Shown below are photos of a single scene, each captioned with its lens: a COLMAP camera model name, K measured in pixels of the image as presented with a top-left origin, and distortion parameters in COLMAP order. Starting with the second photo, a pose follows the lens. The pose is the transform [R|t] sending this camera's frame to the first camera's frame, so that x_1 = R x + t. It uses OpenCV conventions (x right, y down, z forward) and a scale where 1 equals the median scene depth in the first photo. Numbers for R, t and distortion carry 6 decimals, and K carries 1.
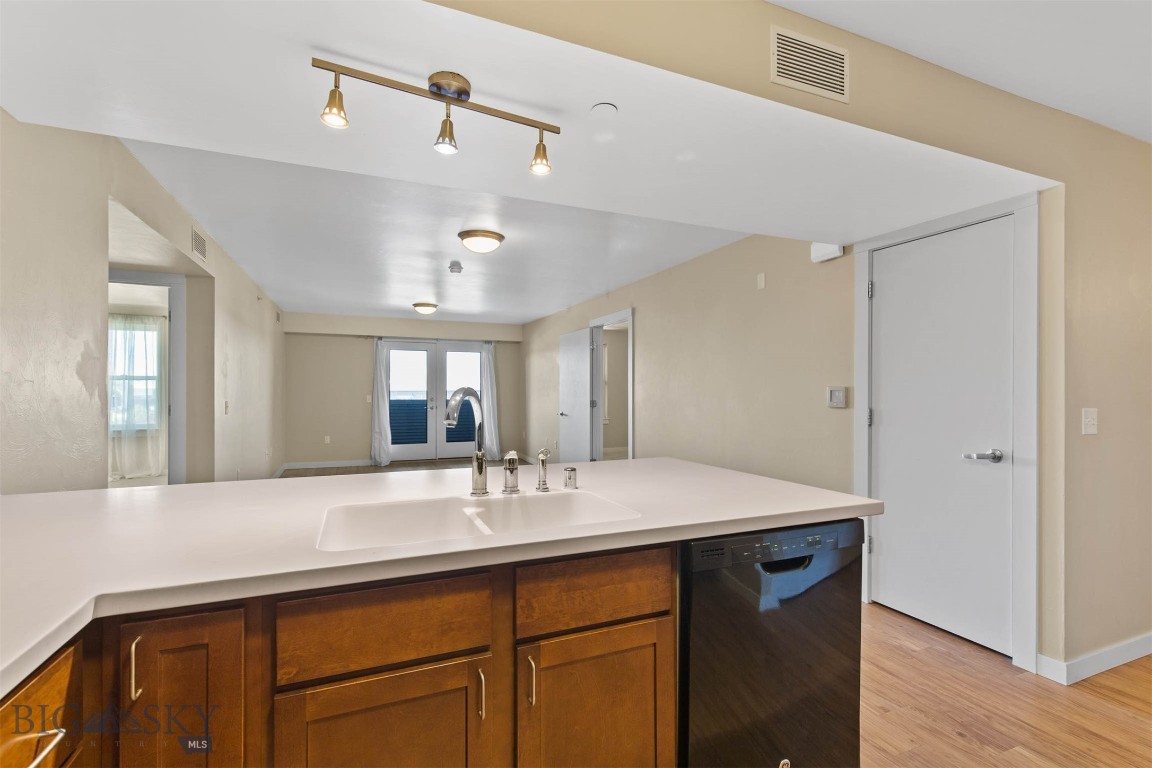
lens RADIAL K [[519.8, 0, 574.0], [0, 519.8, 387.2], [0, 0, 1]] dist [0.009334, -0.002448]
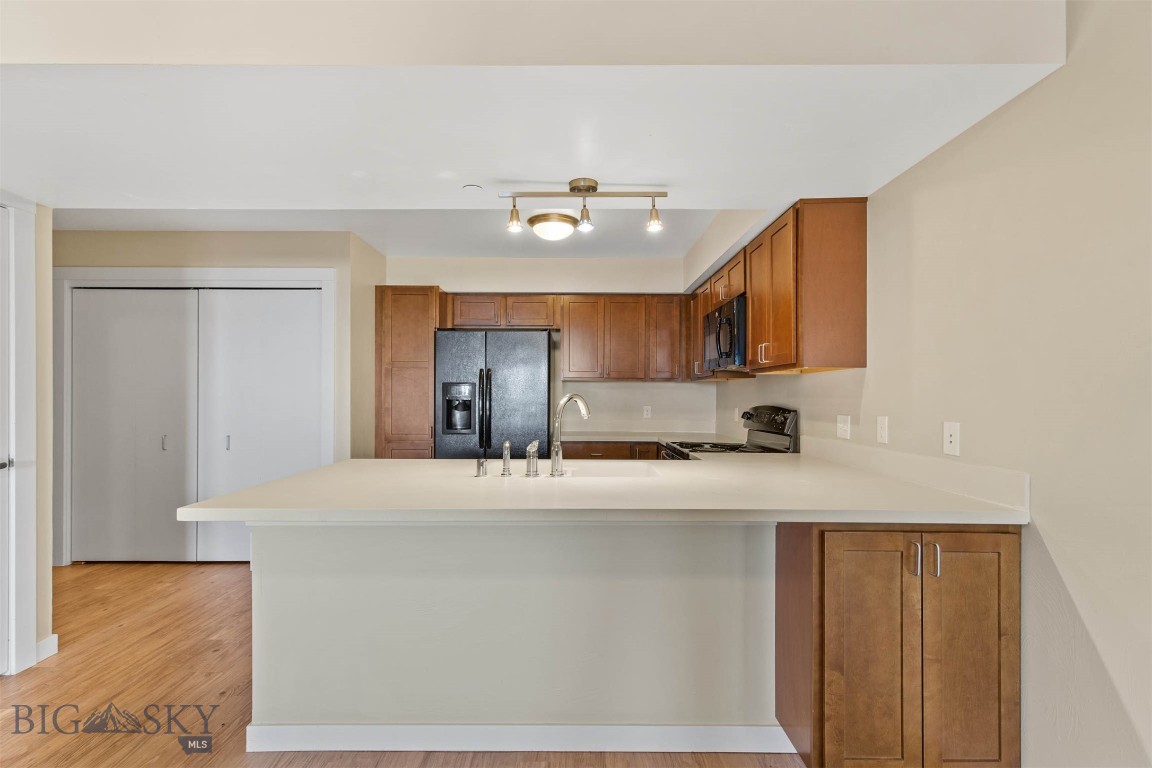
lens RADIAL K [[519.8, 0, 577.4], [0, 519.8, 389.5], [0, 0, 1]] dist [0.009334, -0.002448]
pose [[-0.920378, 0.002527, 0.391023, -0.144761], [-0.004277, 0.999854, -0.016529, 0.003064], [-0.391007, -0.016885, -0.920233, 0.427333]]
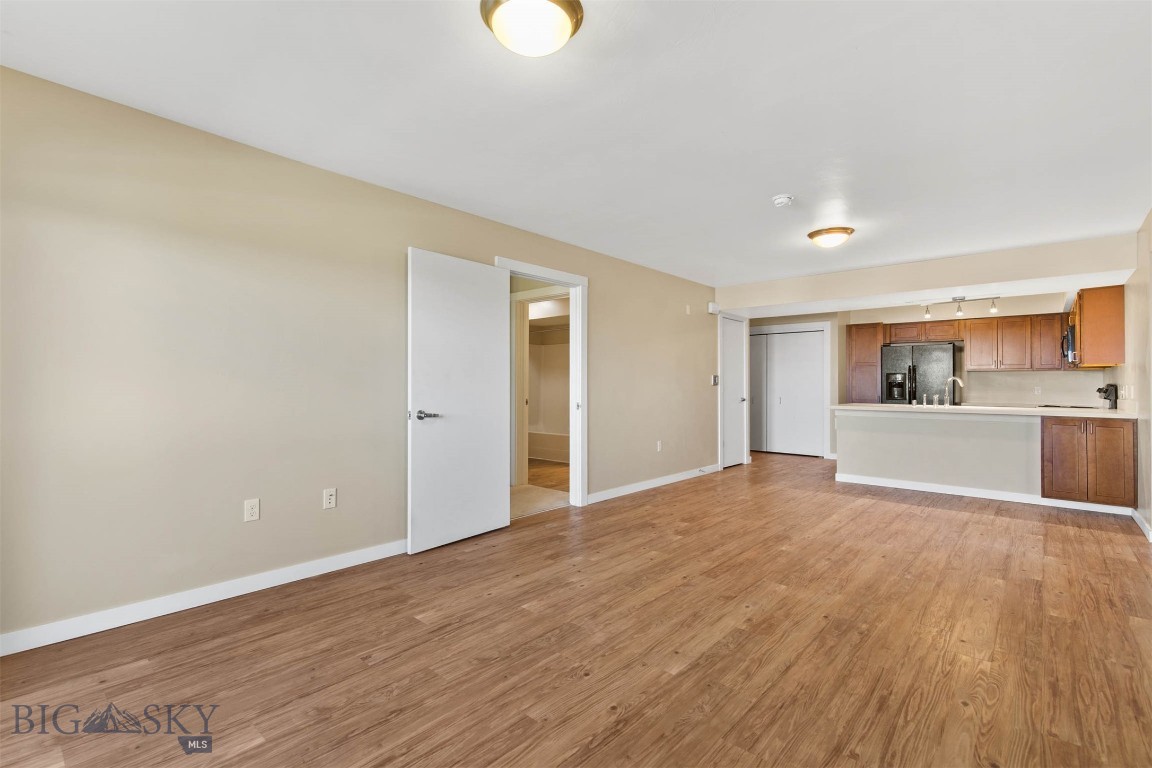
lens RADIAL K [[519.8, 0, 581.4], [0, 519.8, 381.6], [0, 0, 1]] dist [0.009334, -0.002448]
pose [[-0.431499, 0.004593, 0.902102, -0.437701], [-0.011255, 0.999882, -0.010474, 0.019569], [-0.902043, -0.014673, -0.431397, 0.910520]]
